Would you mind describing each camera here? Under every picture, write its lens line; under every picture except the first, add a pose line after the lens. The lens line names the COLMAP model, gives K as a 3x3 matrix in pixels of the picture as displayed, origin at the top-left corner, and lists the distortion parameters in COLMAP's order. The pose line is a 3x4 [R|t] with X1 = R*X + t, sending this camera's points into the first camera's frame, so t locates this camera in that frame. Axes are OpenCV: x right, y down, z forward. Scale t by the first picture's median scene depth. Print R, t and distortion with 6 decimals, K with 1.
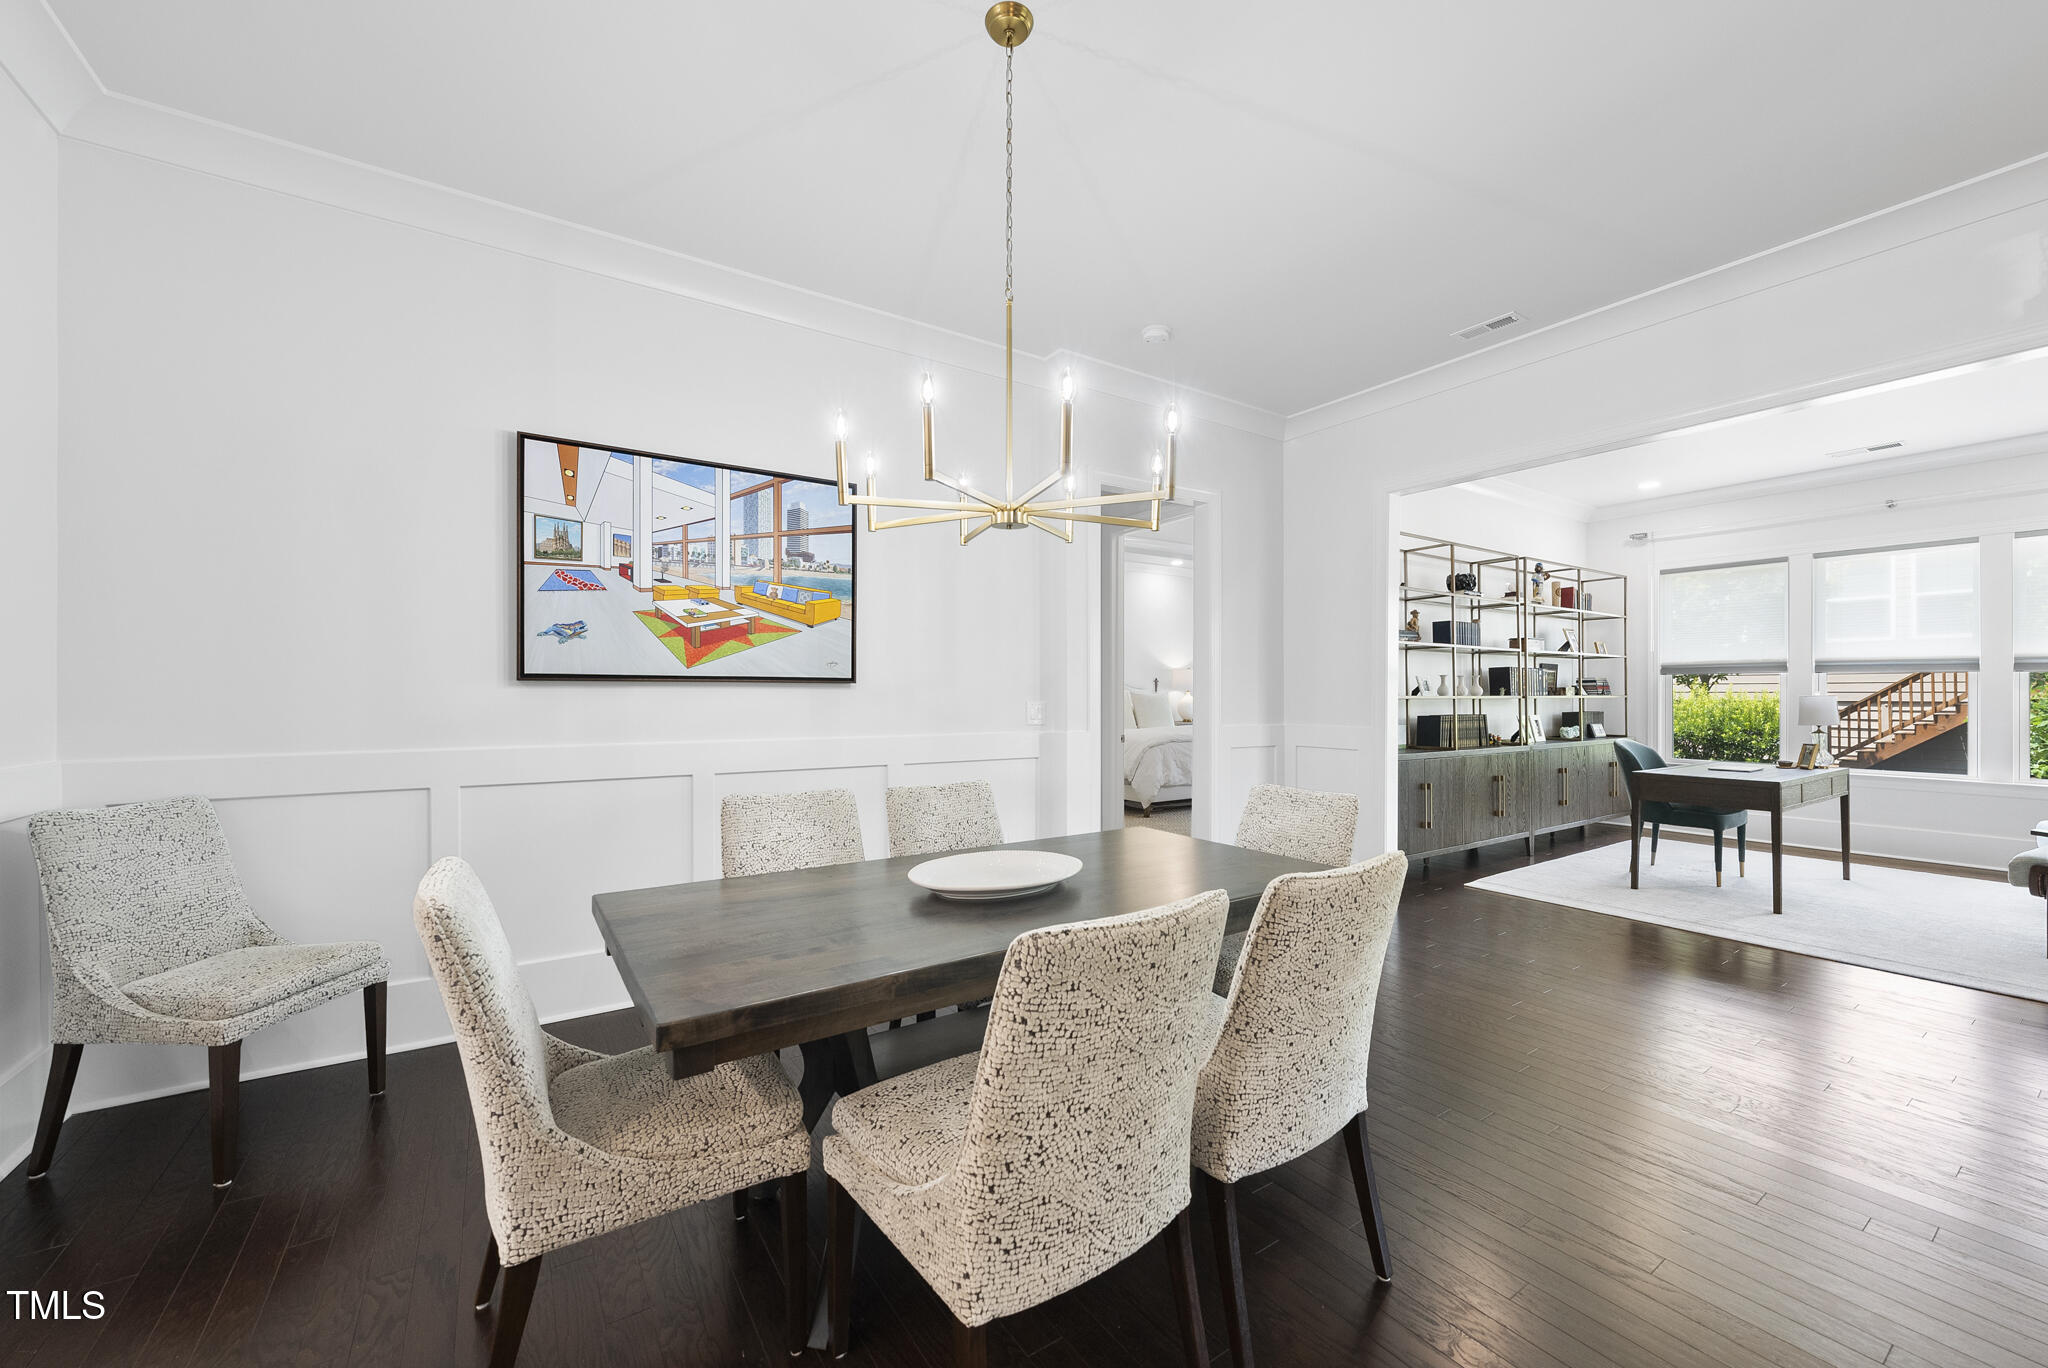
lens RADIAL K [[774.0, 0, 1028.5], [0, 774.0, 690.2], [0, 0, 1]] dist [-0.001403, -0.000063]
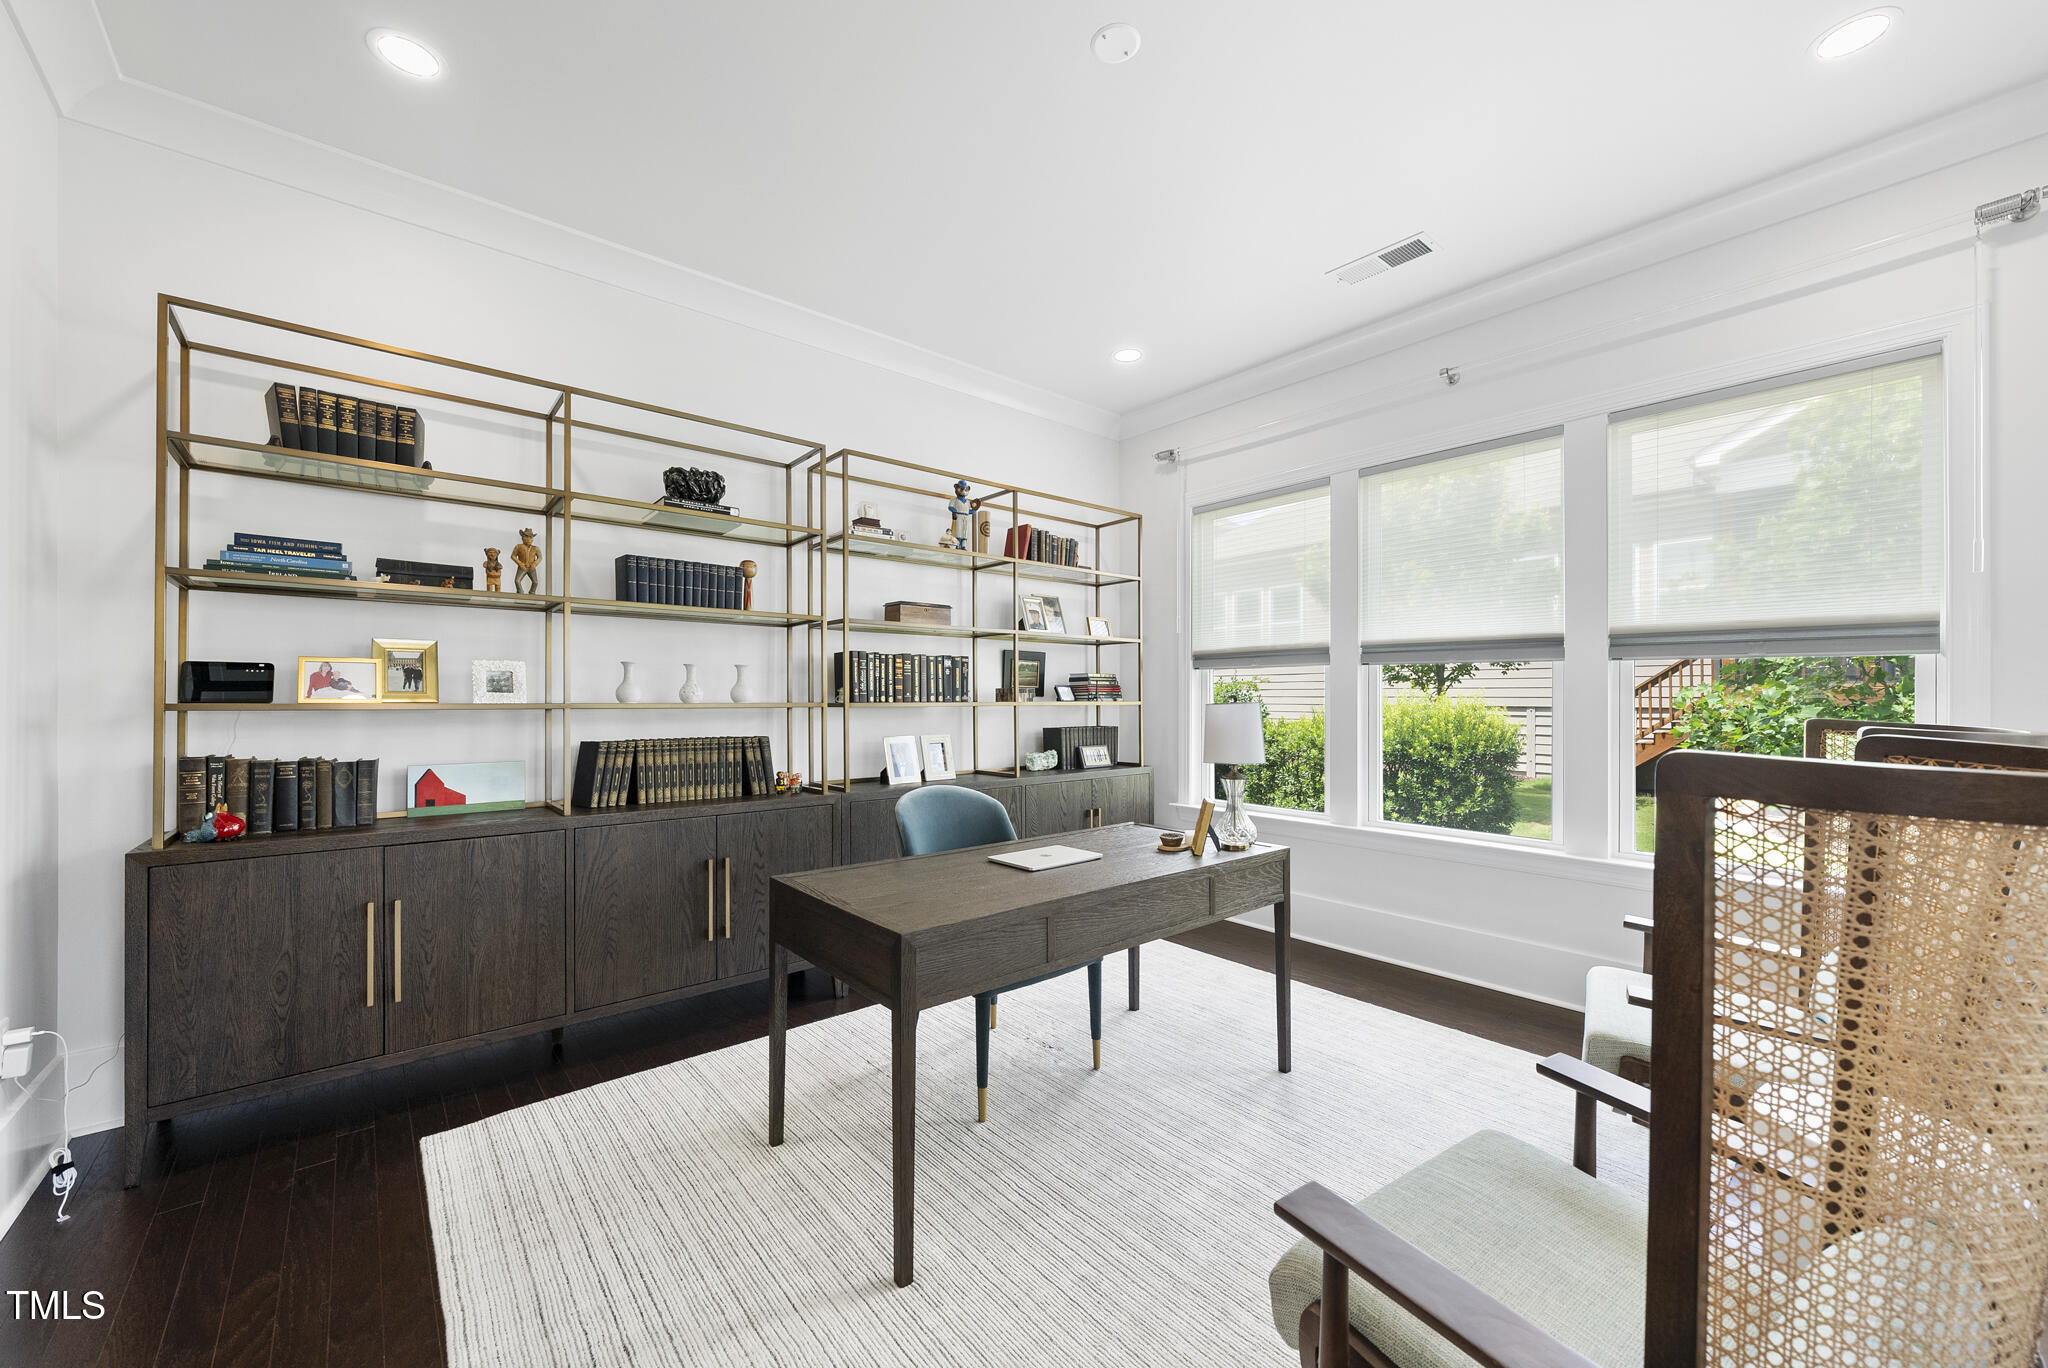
lens RADIAL K [[774.0, 0, 1014.1], [0, 774.0, 700.0], [0, 0, 1]] dist [-0.001403, -0.000063]
pose [[0.992873, 0.000601, 0.119176, 0.584159], [-0.001357, 0.999979, 0.006262, 0.001599], [-0.119170, -0.006380, 0.992853, 0.368255]]
